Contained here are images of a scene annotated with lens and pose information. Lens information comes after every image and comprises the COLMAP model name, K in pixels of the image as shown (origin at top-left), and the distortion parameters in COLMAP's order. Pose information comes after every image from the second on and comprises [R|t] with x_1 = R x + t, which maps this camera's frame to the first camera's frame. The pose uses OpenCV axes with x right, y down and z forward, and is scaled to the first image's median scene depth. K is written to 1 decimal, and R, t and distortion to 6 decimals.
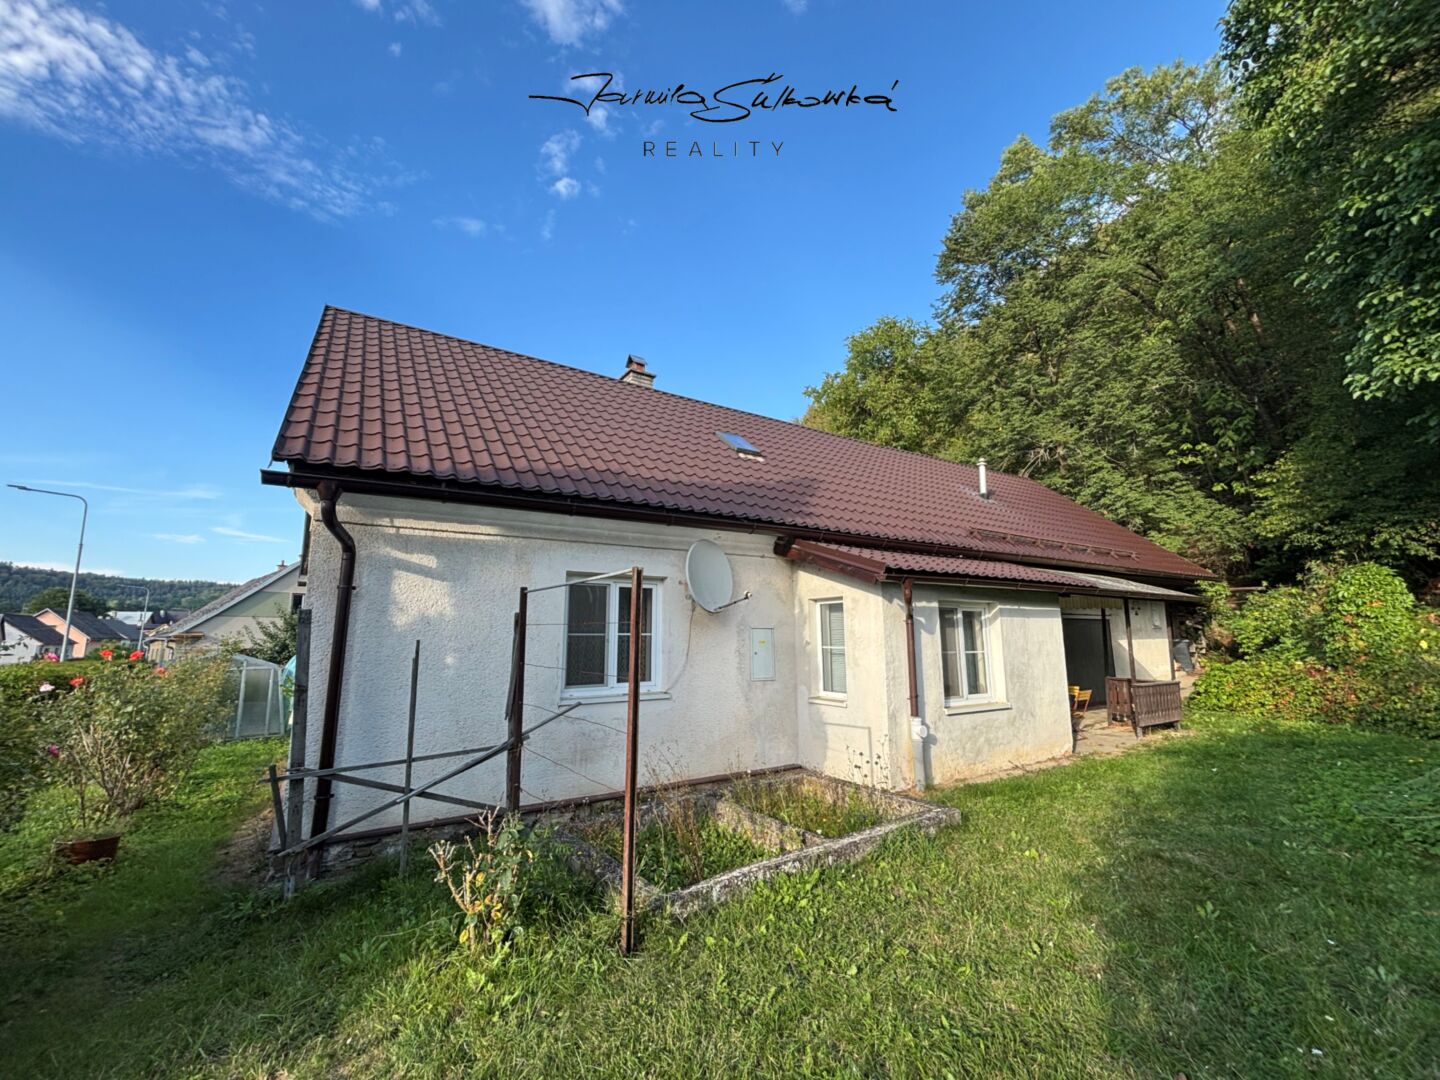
lens RADIAL K [[579.3, 0, 728.9], [0, 579.3, 544.3], [0, 0, 1]] dist [-0.003004, 0.000307]
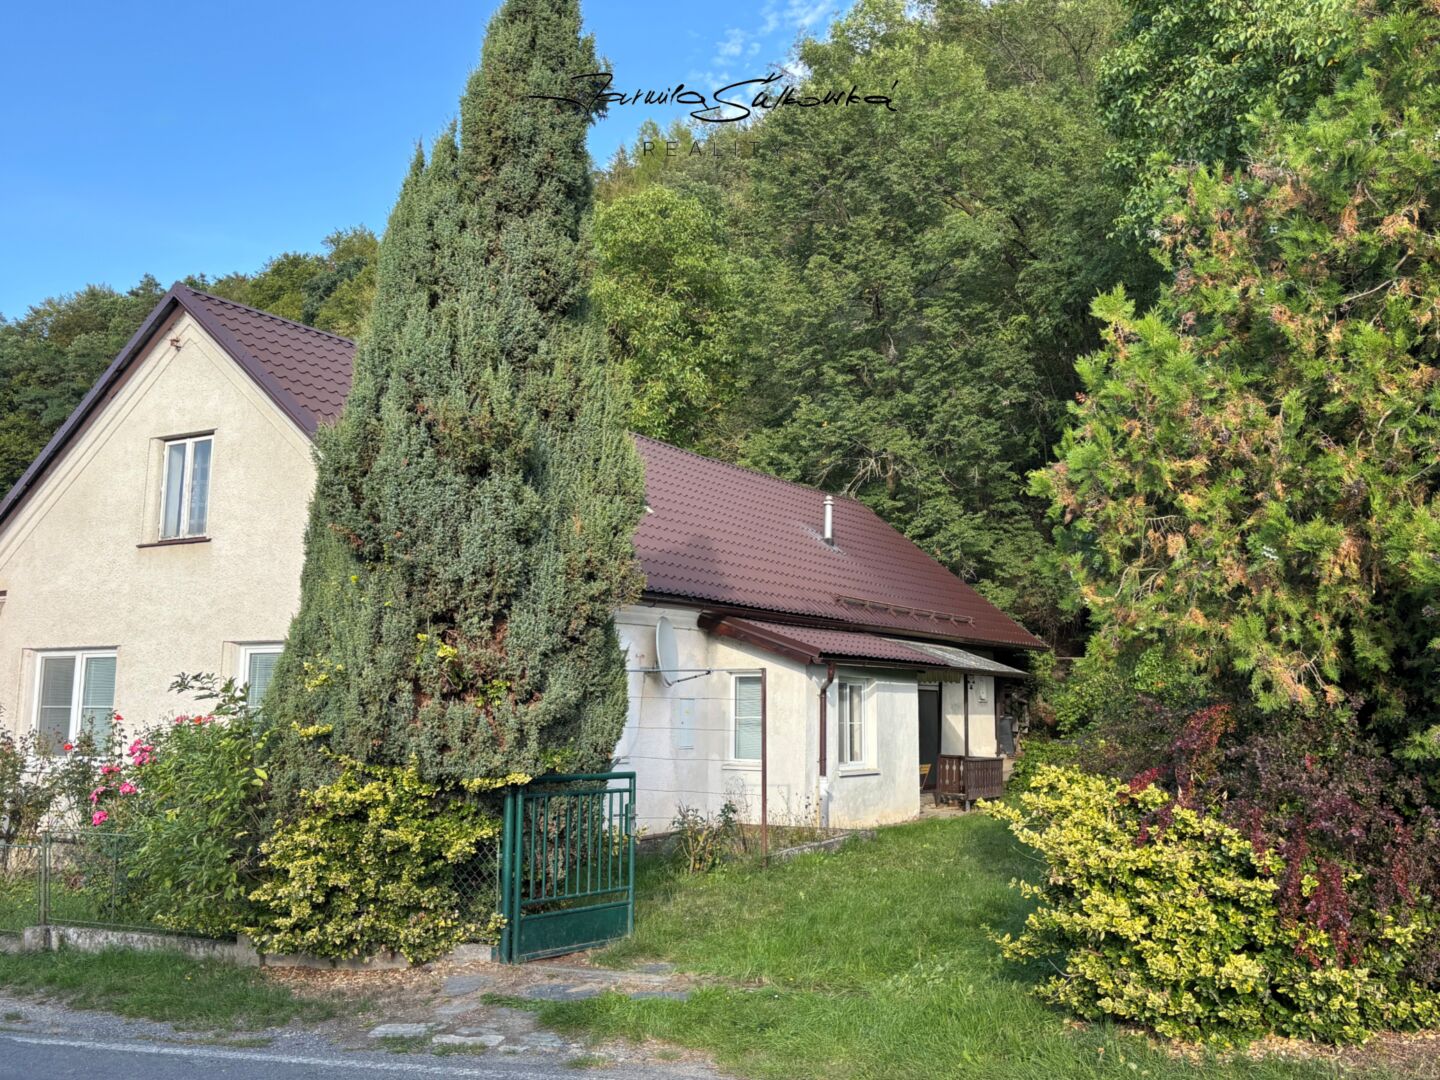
lens RADIAL K [[1329.7, 0, 714.2], [0, 1329.7, 539.5], [0, 0, 1]] dist [0.116346, 0.000000]
pose [[0.899920, 0.067435, 0.430809, -0.440445], [-0.082301, 0.996480, 0.015937, -0.084865], [-0.428218, -0.049798, 0.902302, -0.545366]]
